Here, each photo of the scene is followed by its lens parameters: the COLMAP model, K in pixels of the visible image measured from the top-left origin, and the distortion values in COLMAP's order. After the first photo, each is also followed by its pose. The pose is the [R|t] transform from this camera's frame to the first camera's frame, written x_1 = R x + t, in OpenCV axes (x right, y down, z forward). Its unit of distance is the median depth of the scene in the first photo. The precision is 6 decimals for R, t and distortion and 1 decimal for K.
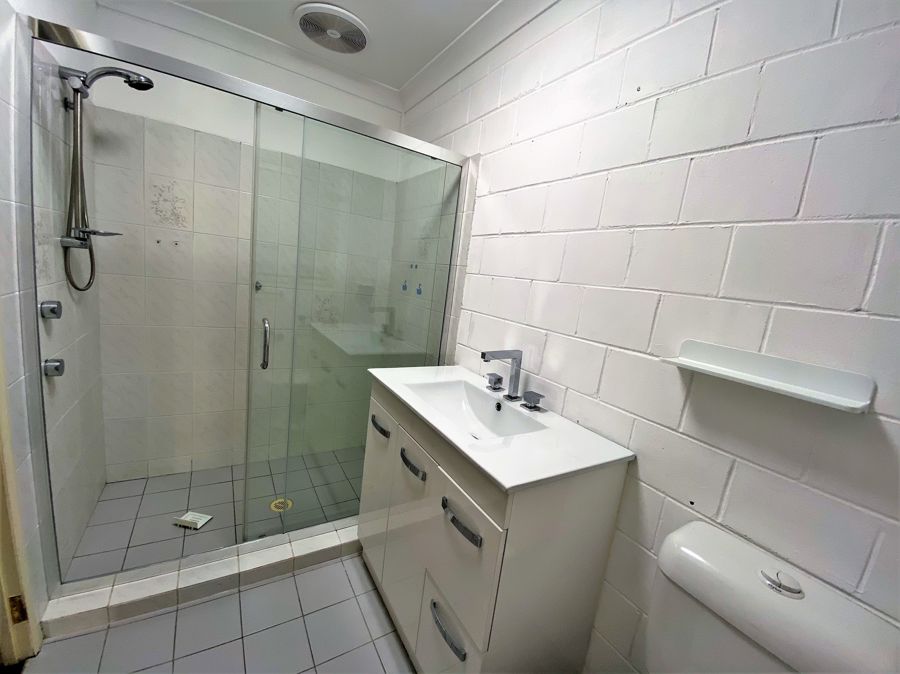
lens RADIAL K [[365.7, 0, 444.3], [0, 365.7, 333.3], [0, 0, 1]] dist [-0.001466, -0.001026]
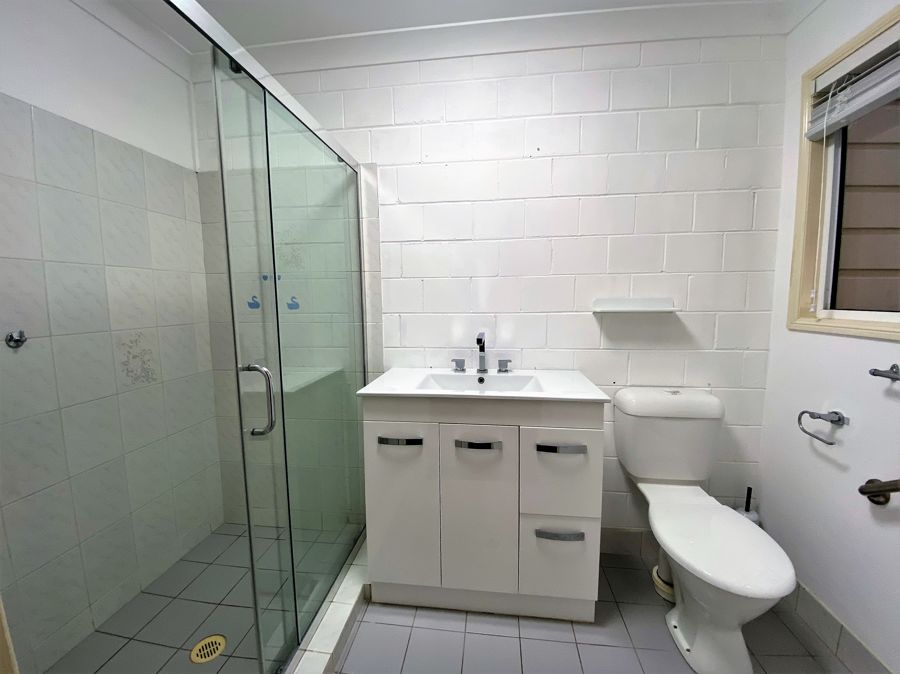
lens RADIAL K [[365.7, 0, 447.4], [0, 365.7, 336.4], [0, 0, 1]] dist [-0.001466, -0.001026]
pose [[0.613703, -0.199982, 0.763791, -0.803199], [0.204545, 0.974633, 0.090835, -0.076660], [-0.762581, 0.100484, 0.639040, 0.275589]]
